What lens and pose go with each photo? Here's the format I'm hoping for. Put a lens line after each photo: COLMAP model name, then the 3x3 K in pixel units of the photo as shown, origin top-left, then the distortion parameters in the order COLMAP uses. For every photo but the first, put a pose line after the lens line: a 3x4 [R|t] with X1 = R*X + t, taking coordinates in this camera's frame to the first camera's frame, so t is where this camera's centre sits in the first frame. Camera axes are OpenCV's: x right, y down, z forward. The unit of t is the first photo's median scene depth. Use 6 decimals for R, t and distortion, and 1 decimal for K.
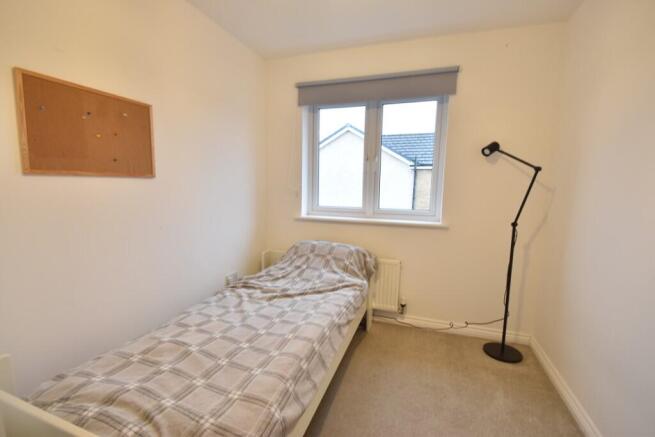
lens RADIAL K [[296.6, 0, 314.5], [0, 296.6, 220.6], [0, 0, 1]] dist [-0.001045, -0.000219]
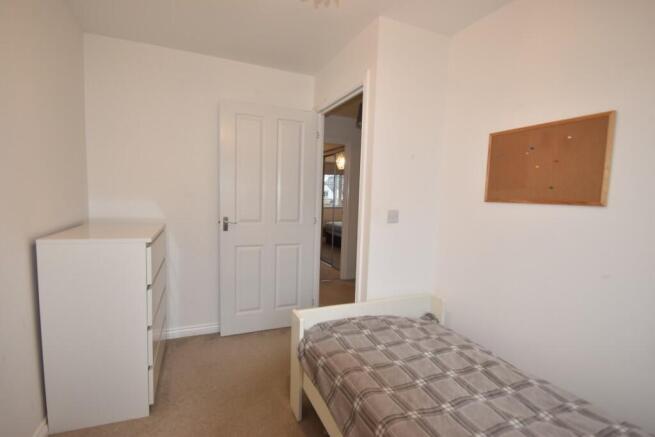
lens RADIAL K [[319.7, 0, 326.6], [0, 319.7, 225.4], [0, 0, 1]] dist [-0.001722, -0.000858]
pose [[-0.728982, 0.042127, -0.683235, 0.611711], [-0.121865, 0.974174, 0.190090, -0.203961], [0.673598, 0.221834, -0.705022, 1.332834]]
